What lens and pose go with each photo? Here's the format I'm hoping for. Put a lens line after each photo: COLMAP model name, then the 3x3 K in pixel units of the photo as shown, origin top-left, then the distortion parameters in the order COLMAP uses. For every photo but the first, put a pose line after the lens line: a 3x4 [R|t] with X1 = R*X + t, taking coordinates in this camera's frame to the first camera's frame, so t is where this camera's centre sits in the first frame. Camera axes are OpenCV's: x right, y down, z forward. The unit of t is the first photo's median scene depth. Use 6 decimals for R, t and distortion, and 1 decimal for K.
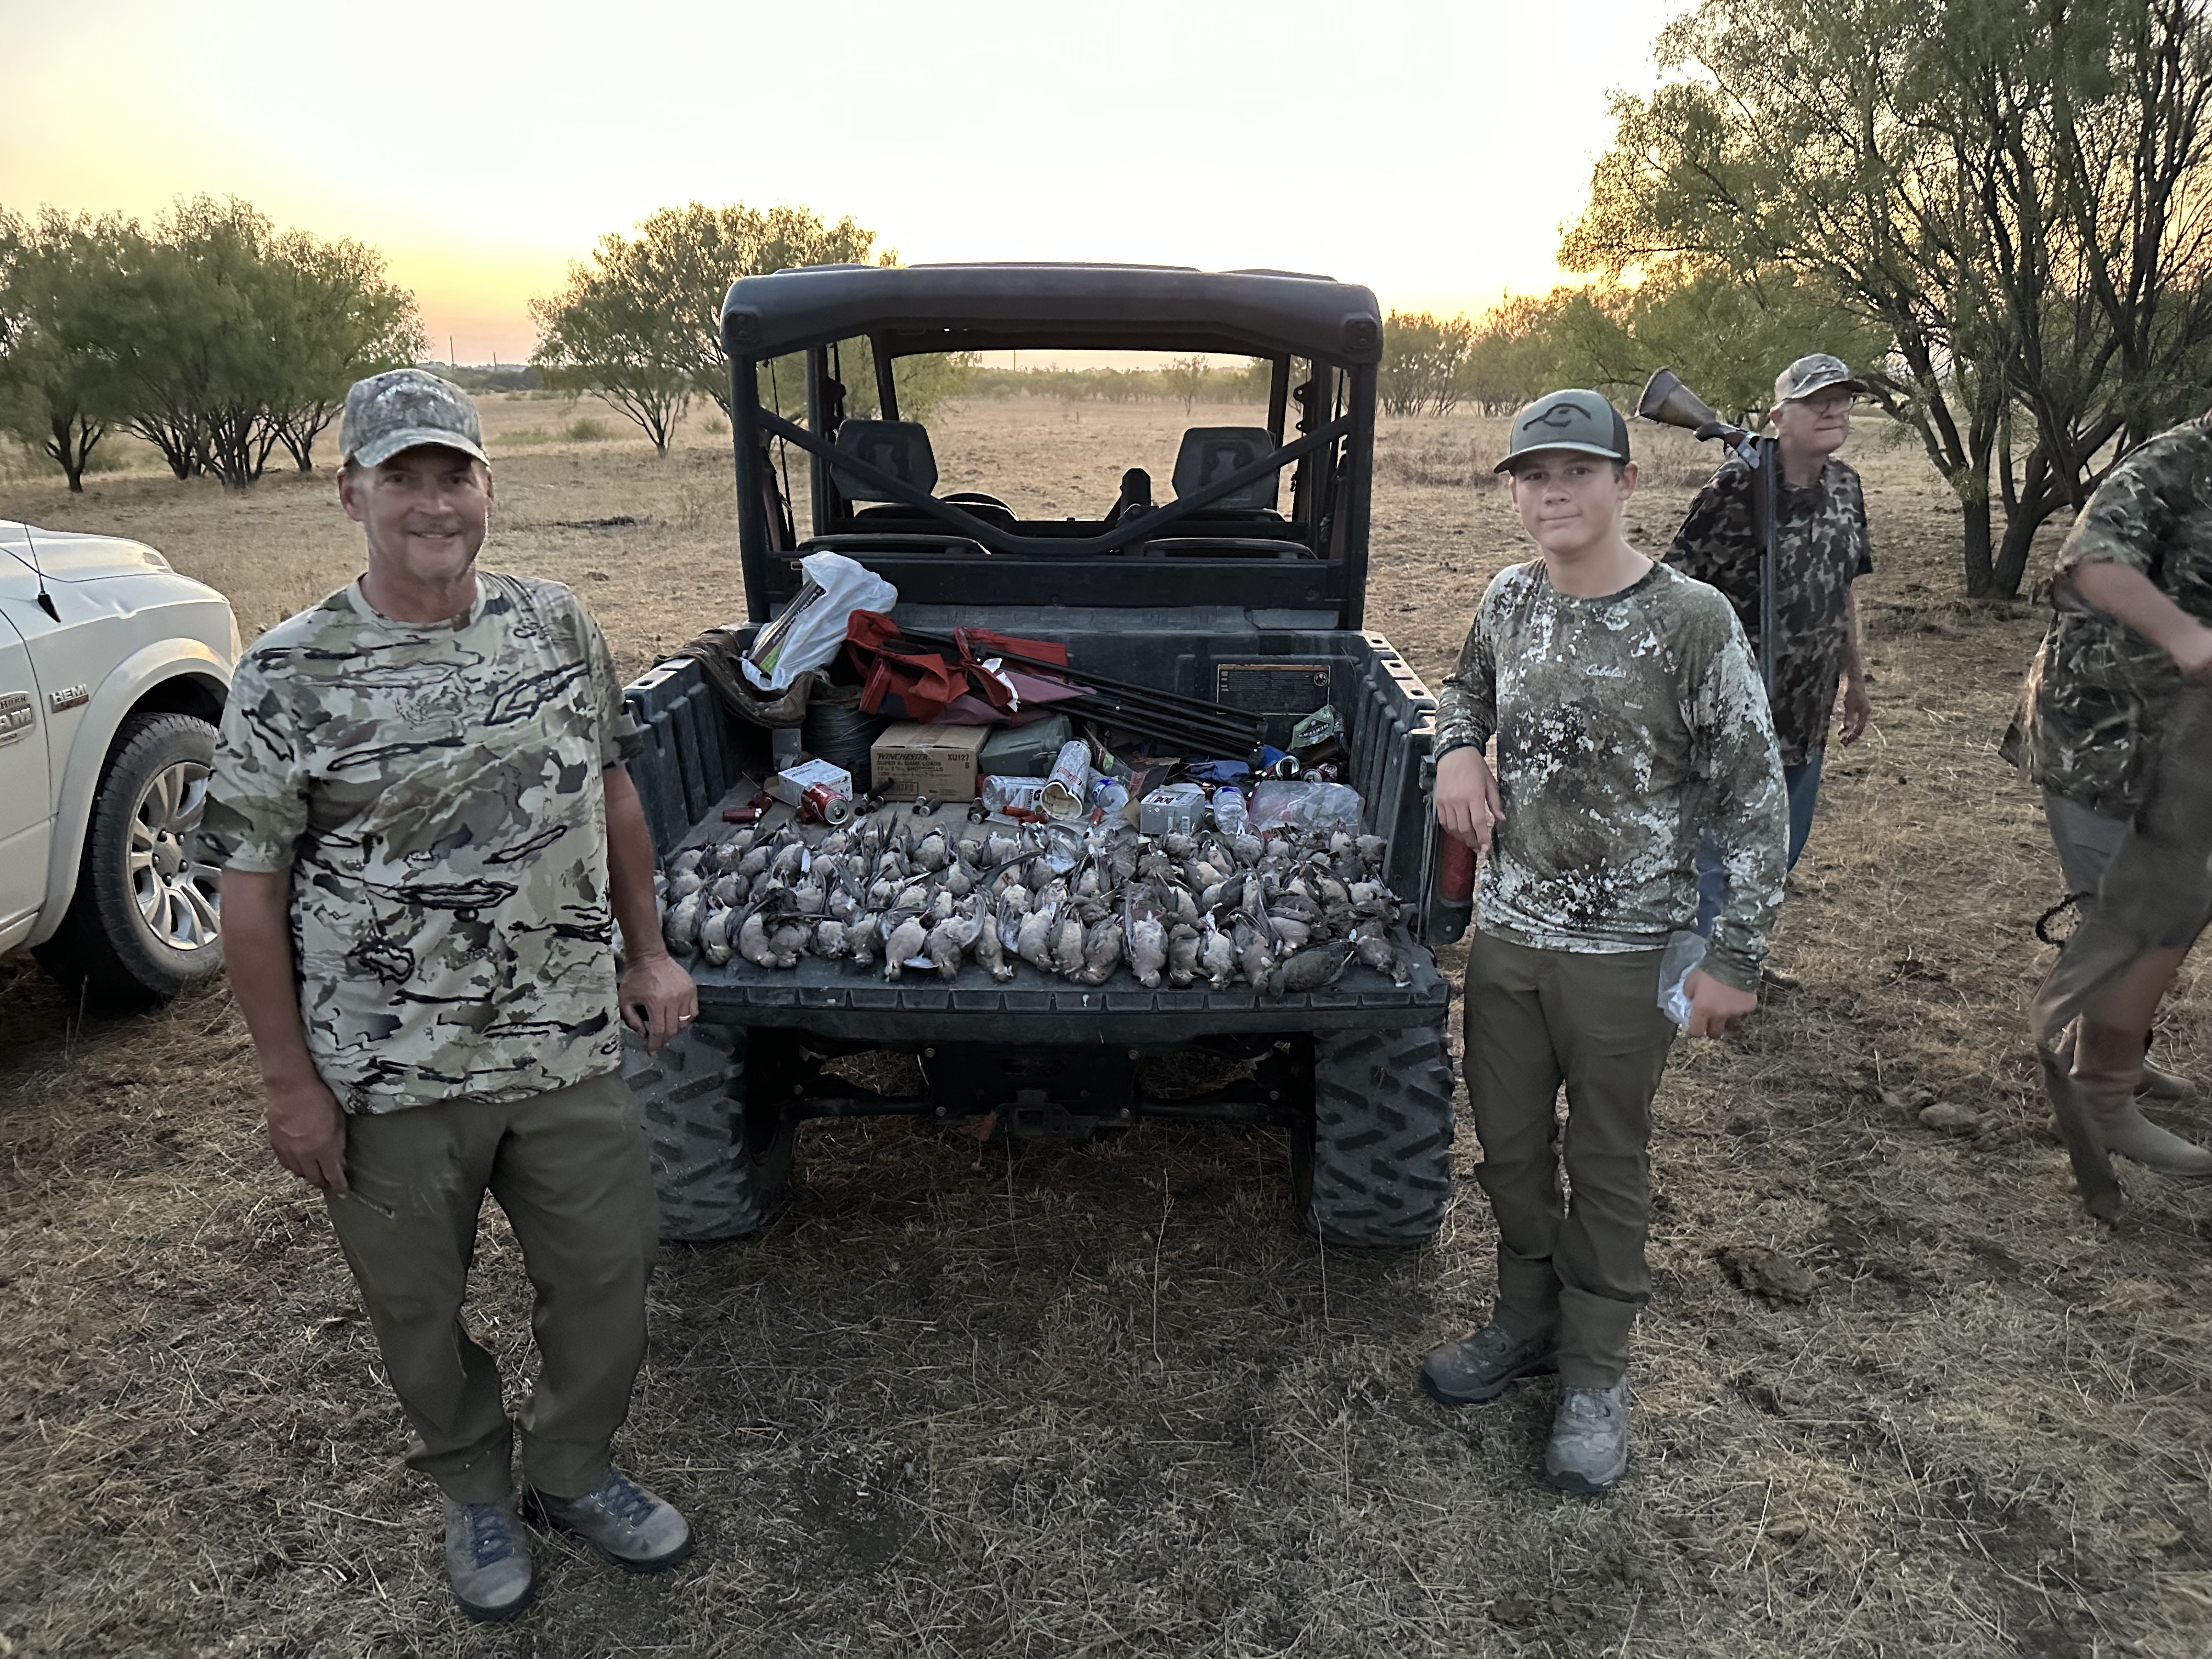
lens RADIAL K [[1565.0, 0, 1106.0], [0, 1565.0, 829.5], [0, 0, 1]] dist [0.061789, -0.116967]
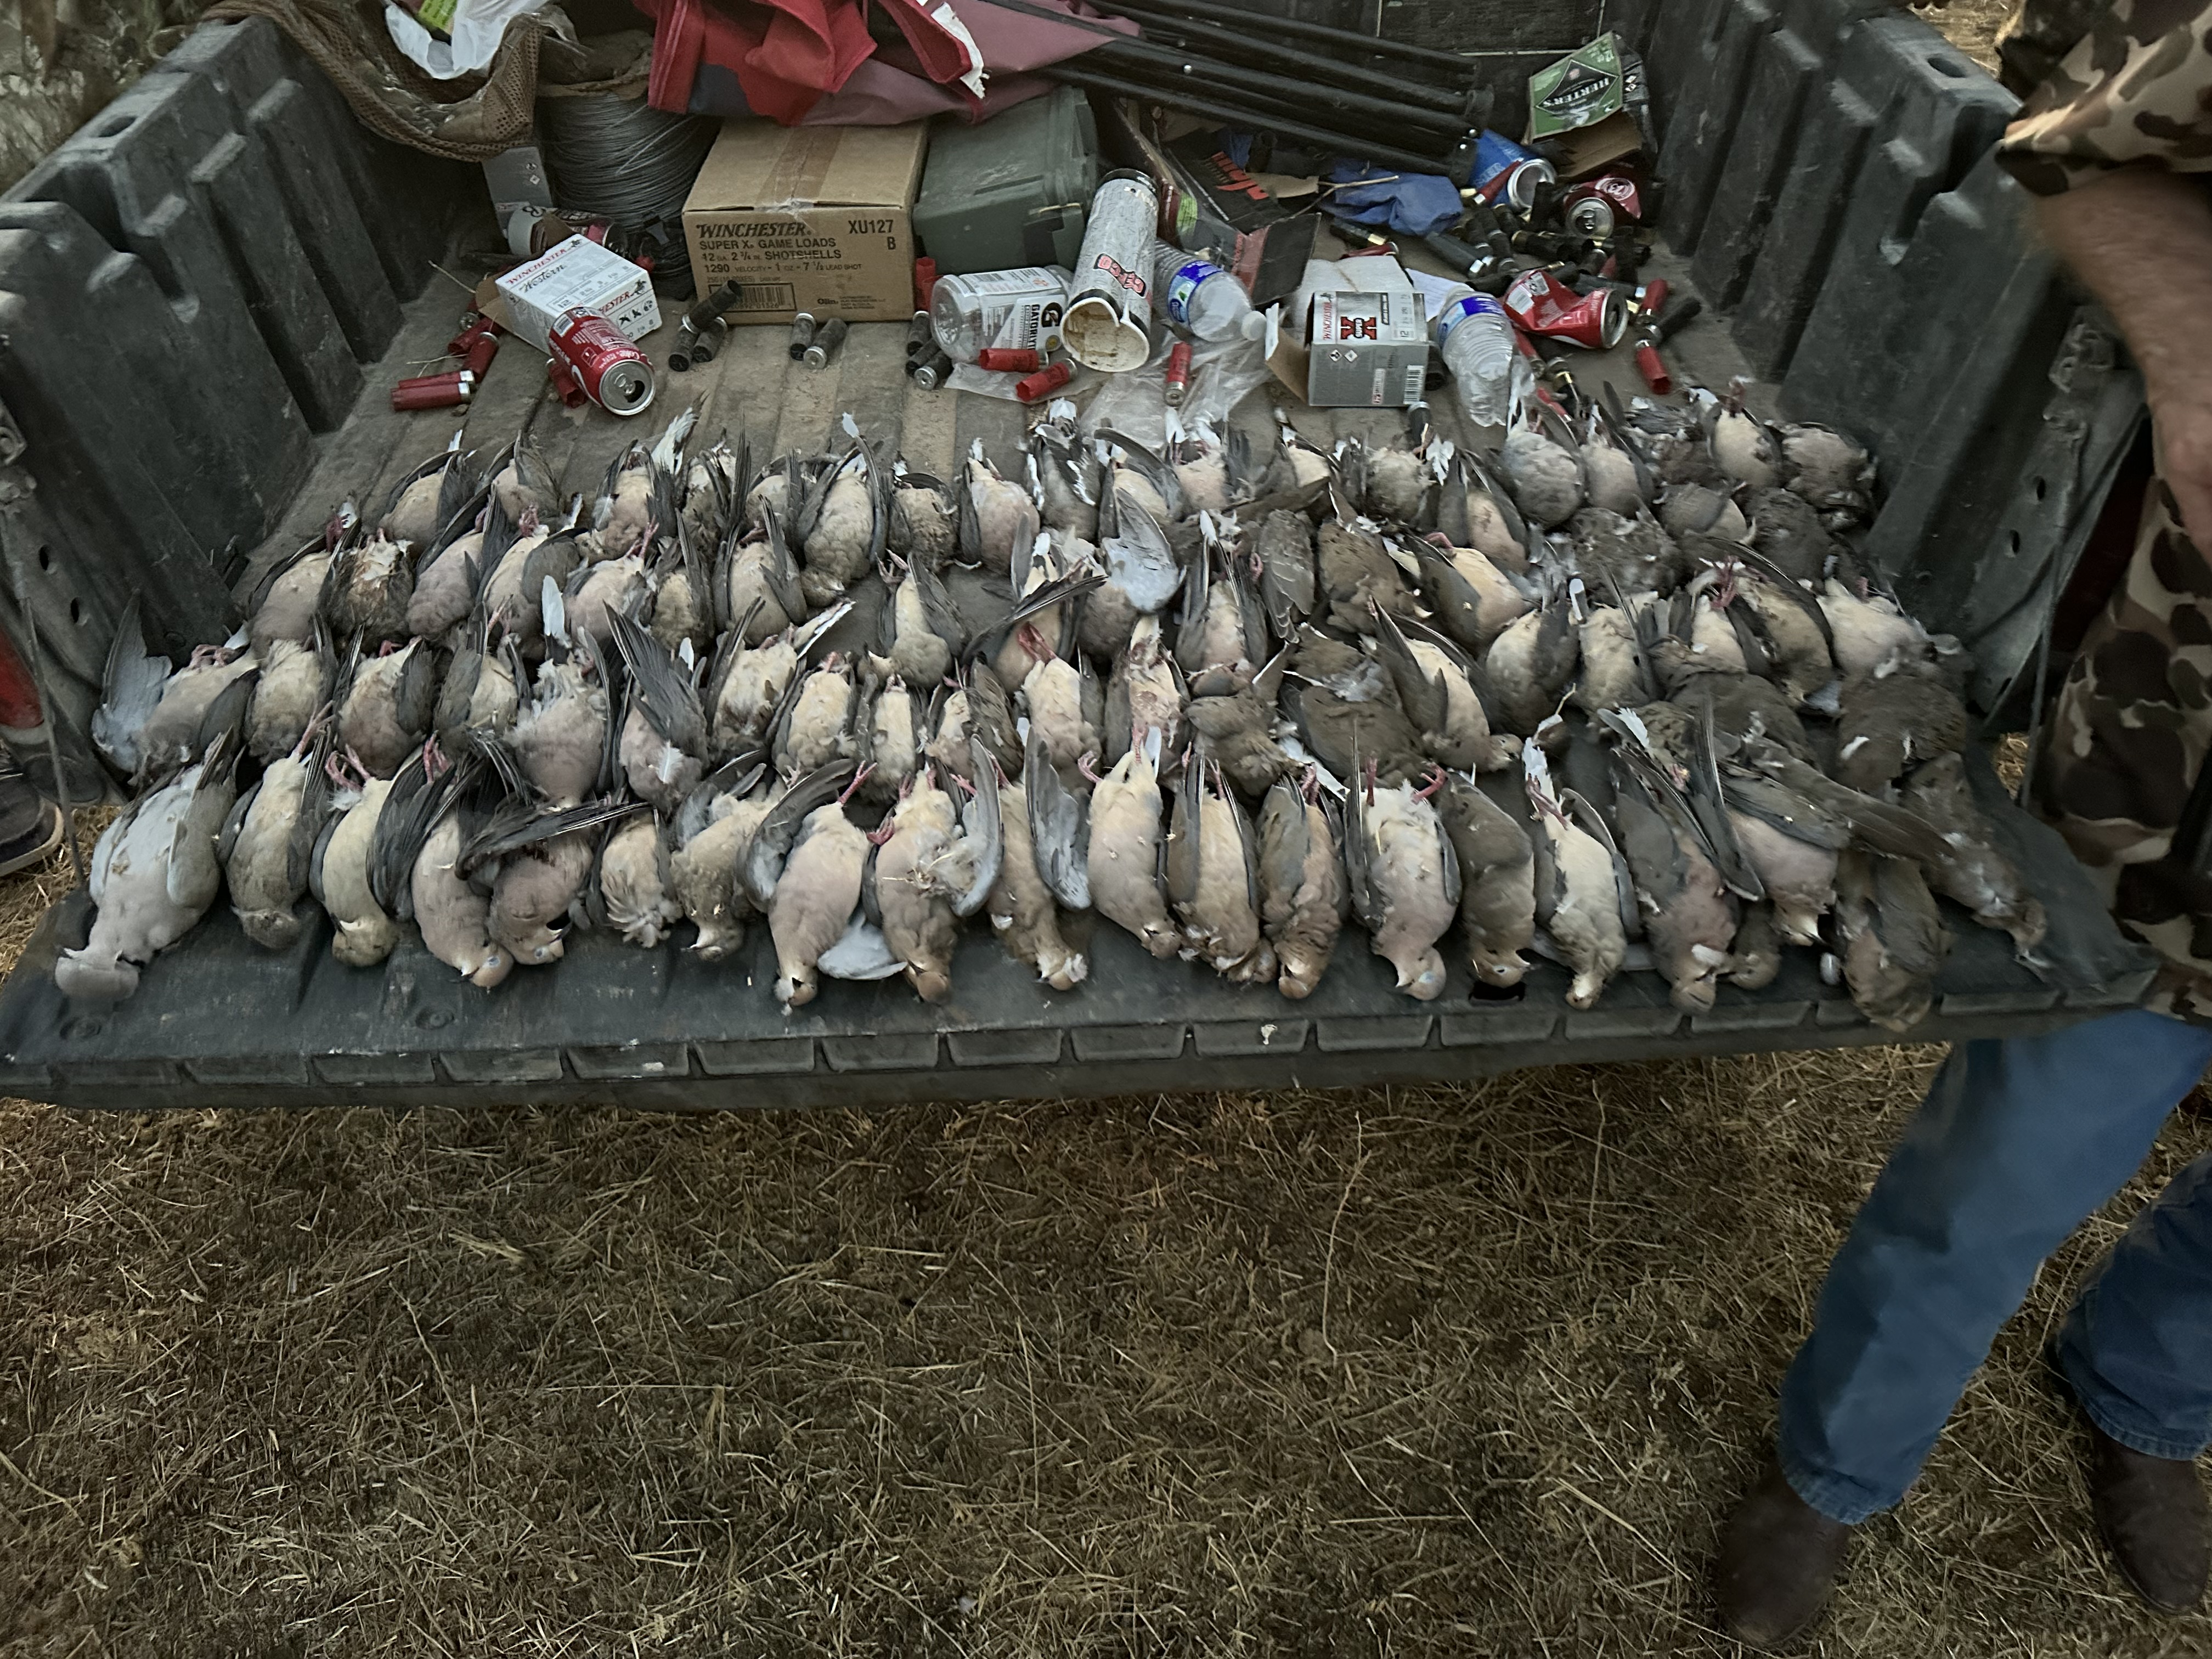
lens RADIAL K [[1565.0, 0, 1106.0], [0, 1565.0, 829.5], [0, 0, 1]] dist [0.061789, -0.116967]
pose [[0.997743, -0.061719, 0.026449, -0.054824], [0.042724, 0.887389, 0.459038, -0.114140], [-0.051802, -0.456872, 0.888023, 0.565930]]
